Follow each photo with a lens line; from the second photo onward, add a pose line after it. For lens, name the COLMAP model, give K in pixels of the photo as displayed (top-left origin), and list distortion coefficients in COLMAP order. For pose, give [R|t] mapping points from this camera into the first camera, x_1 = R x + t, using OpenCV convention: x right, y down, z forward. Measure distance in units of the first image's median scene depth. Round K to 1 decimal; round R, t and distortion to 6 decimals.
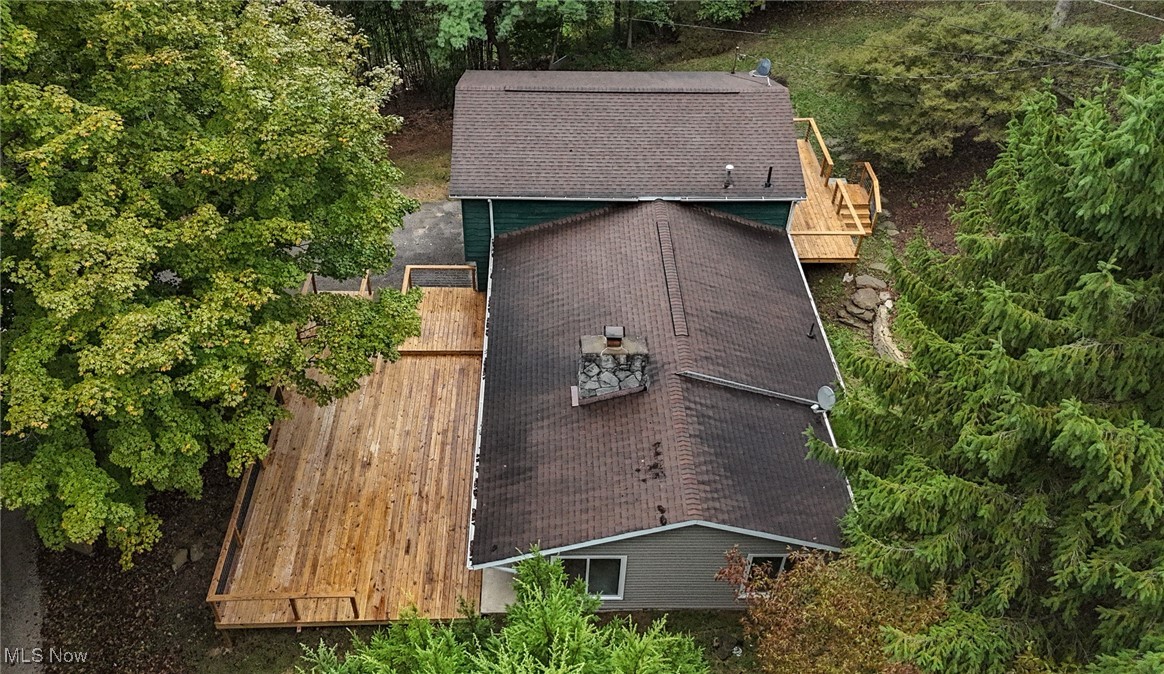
lens RADIAL K [[897.9, 0, 578.8], [0, 897.9, 337.0], [0, 0, 1]] dist [-0.002222, -0.000915]
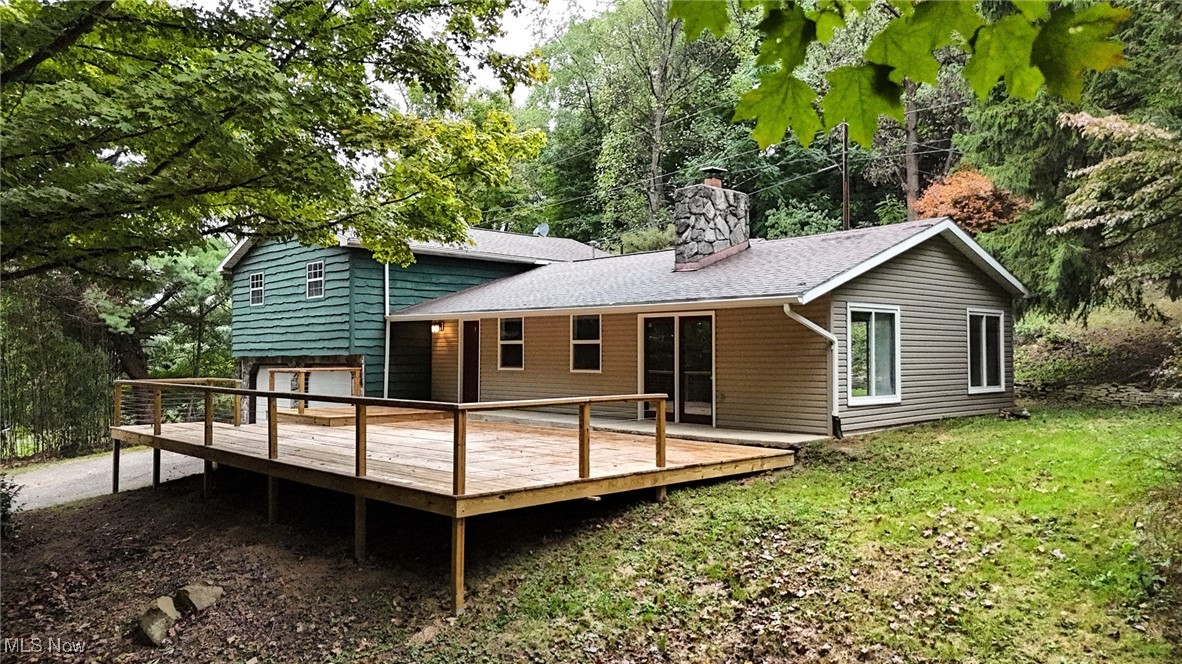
lens RADIAL K [[876.8, 0, 591.3], [0, 876.8, 336.2], [0, 0, 1]] dist [0.061277, -0.047149]
pose [[0.753436, -0.011697, 0.657417, -0.593167], [0.450304, 0.737747, -0.502947, 0.471671], [-0.479125, 0.674976, 0.561113, 0.617743]]
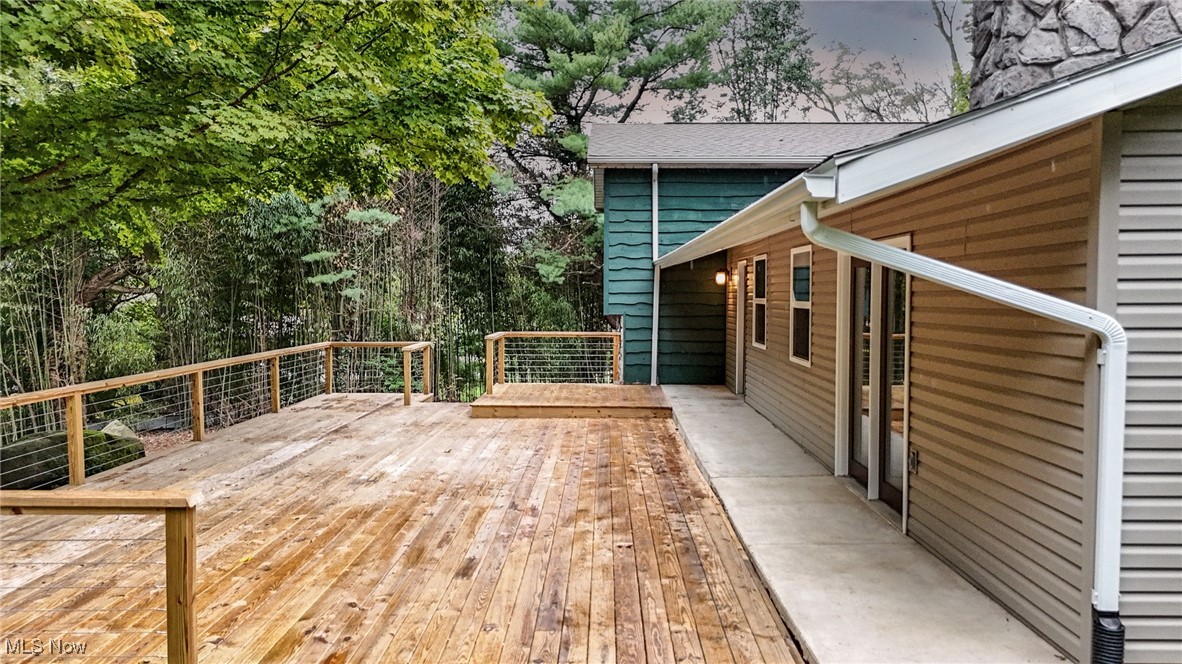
lens RADIAL K [[876.8, 0, 588.5], [0, 876.8, 334.1], [0, 0, 1]] dist [0.061277, -0.047149]
pose [[0.998535, -0.019545, -0.050461, -0.139531], [-0.016526, 0.777807, -0.628286, 0.344026], [0.051528, 0.628200, 0.776344, 0.753702]]
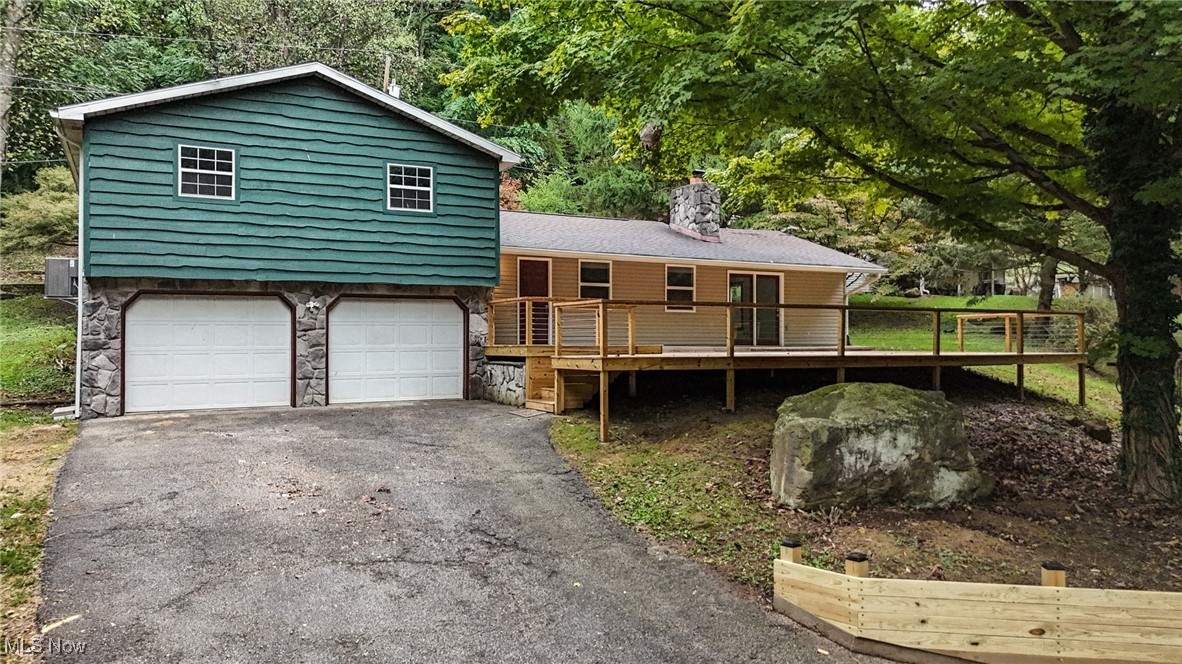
lens RADIAL K [[876.8, 0, 590.4], [0, 876.8, 331.8], [0, 0, 1]] dist [0.061277, -0.047149]
pose [[-0.432186, -0.013676, 0.901681, -0.958242], [0.589229, 0.752640, 0.293840, -0.271745], [-0.682660, 0.658290, -0.317223, 1.525871]]
